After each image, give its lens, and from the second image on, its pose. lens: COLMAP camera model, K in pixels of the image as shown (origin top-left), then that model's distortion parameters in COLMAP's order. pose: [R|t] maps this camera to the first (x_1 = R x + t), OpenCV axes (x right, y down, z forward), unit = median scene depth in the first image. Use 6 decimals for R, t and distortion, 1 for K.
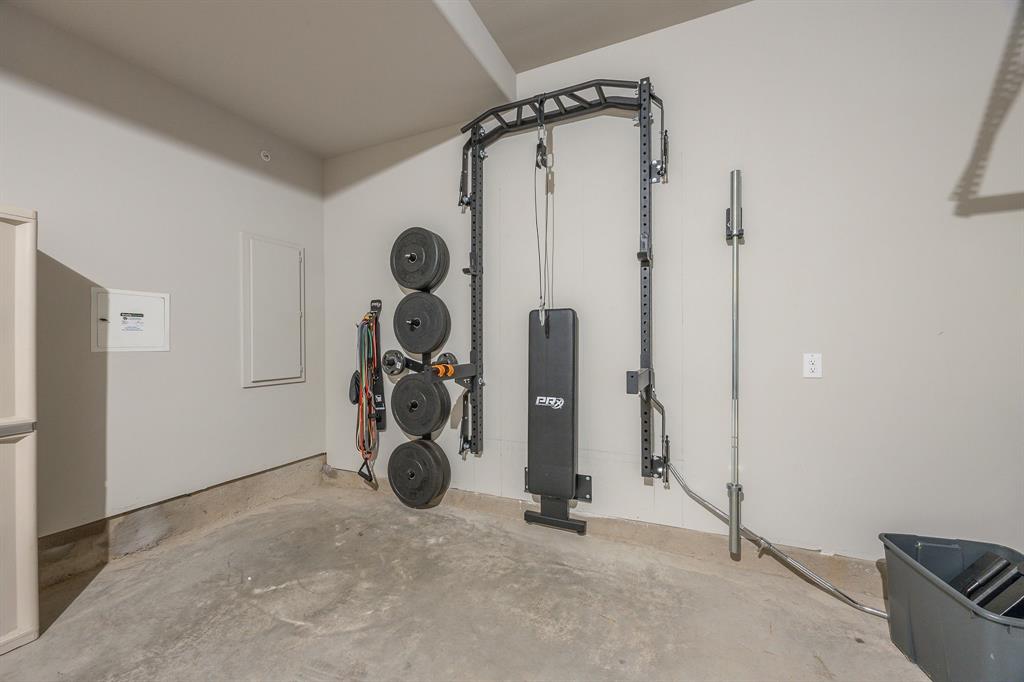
lens RADIAL K [[393.2, 0, 514.2], [0, 393.2, 342.9], [0, 0, 1]] dist [-0.000727, 0.000040]
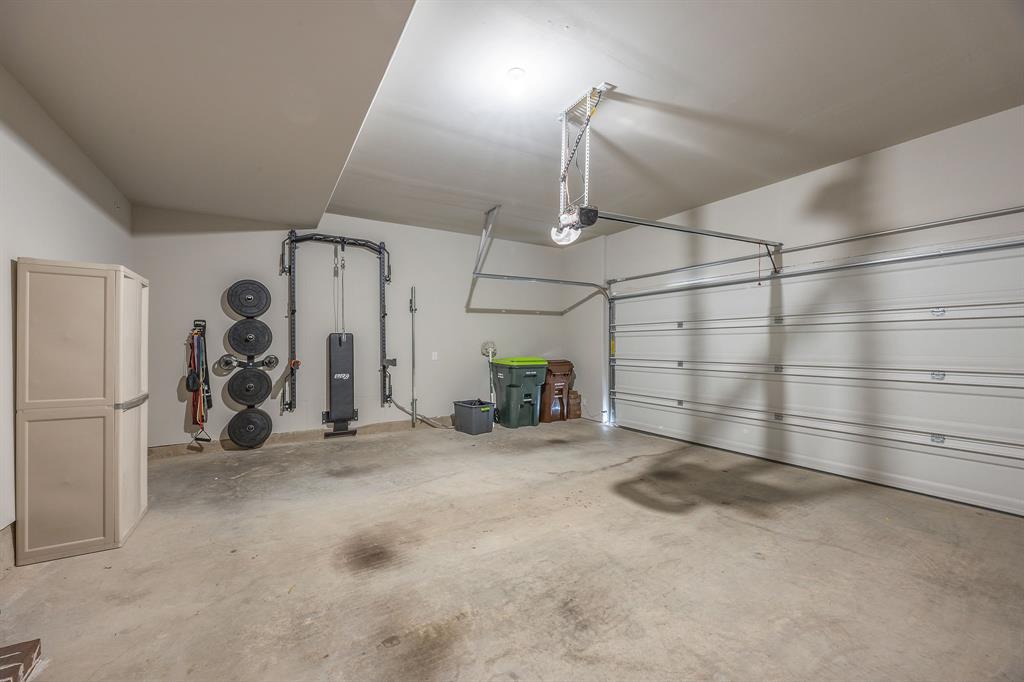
lens RADIAL K [[393.2, 0, 512.0], [0, 393.2, 344.5], [0, 0, 1]] dist [-0.000727, 0.000040]
pose [[0.550033, 0.001023, 0.835142, -1.183755], [0.002735, 0.999992, -0.003026, -0.015695], [-0.835139, 0.003949, 0.550026, -0.954712]]
